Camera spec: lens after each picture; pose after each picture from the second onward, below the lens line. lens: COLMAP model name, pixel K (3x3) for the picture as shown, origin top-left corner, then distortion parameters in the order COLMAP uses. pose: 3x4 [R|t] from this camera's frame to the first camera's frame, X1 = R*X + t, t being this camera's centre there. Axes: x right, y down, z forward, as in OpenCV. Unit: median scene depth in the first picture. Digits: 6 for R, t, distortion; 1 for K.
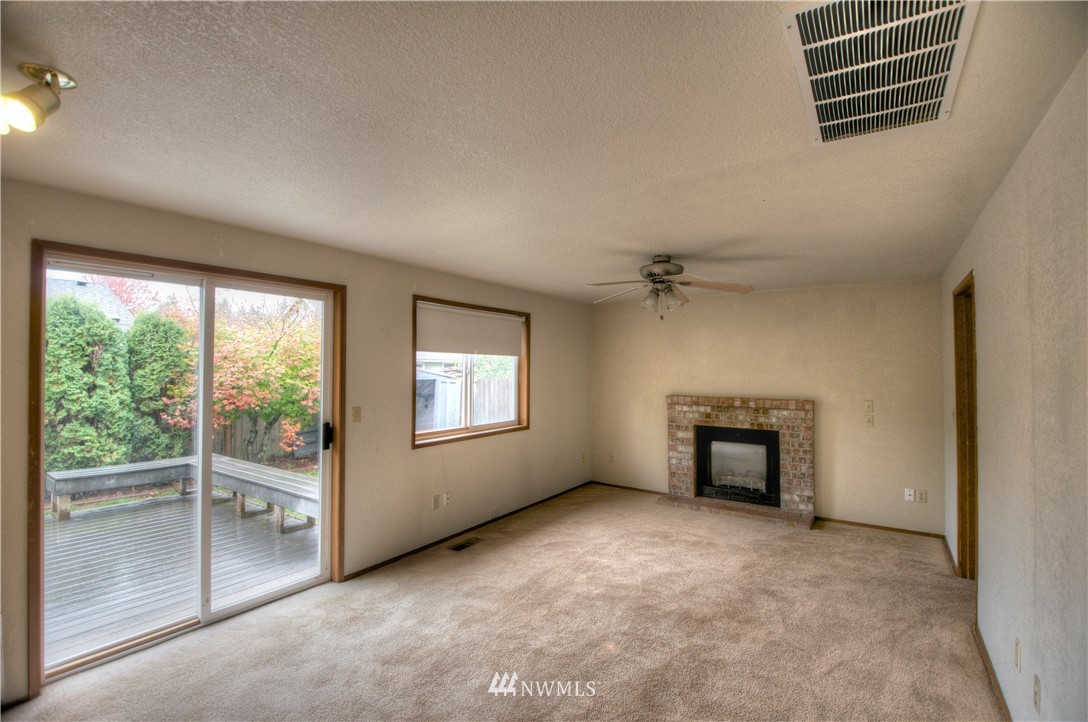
lens RADIAL K [[484.7, 0, 556.7], [0, 484.7, 359.1], [0, 0, 1]] dist [0.020069, -0.024012]
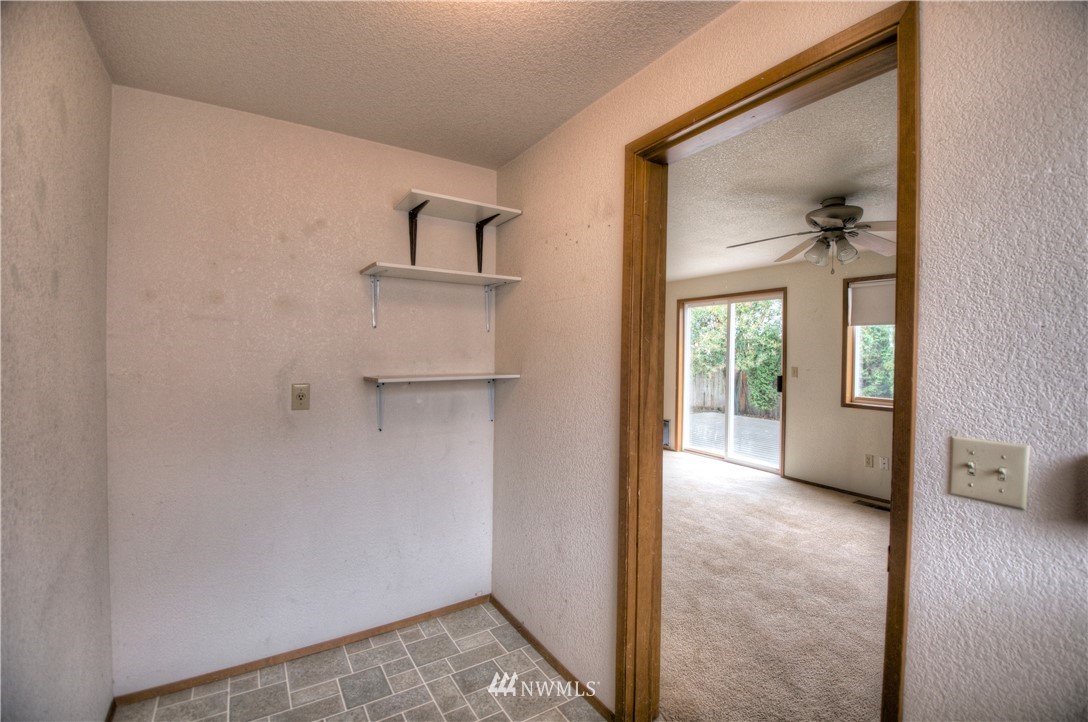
lens RADIAL K [[484.7, 0, 556.7], [0, 484.7, 359.1], [0, 0, 1]] dist [0.020069, -0.024012]
pose [[-0.399171, 0.006605, -0.916853, 0.855201], [0.006649, 0.999969, 0.004310, 0.044165], [0.916852, -0.004376, -0.399202, 0.646108]]
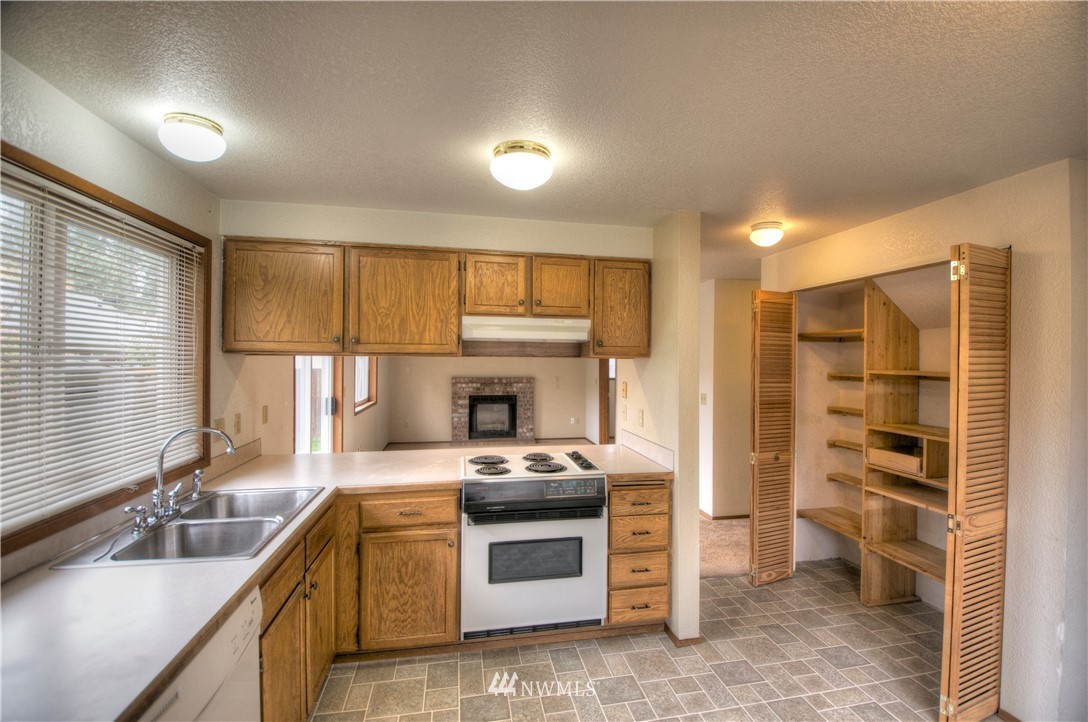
lens RADIAL K [[484.7, 0, 556.7], [0, 484.7, 359.1], [0, 0, 1]] dist [0.020069, -0.024012]
pose [[0.700358, 0.003789, 0.713782, -0.715614], [-0.019597, 0.999711, 0.013921, -0.014243], [-0.713523, -0.023738, 0.700230, -0.362174]]
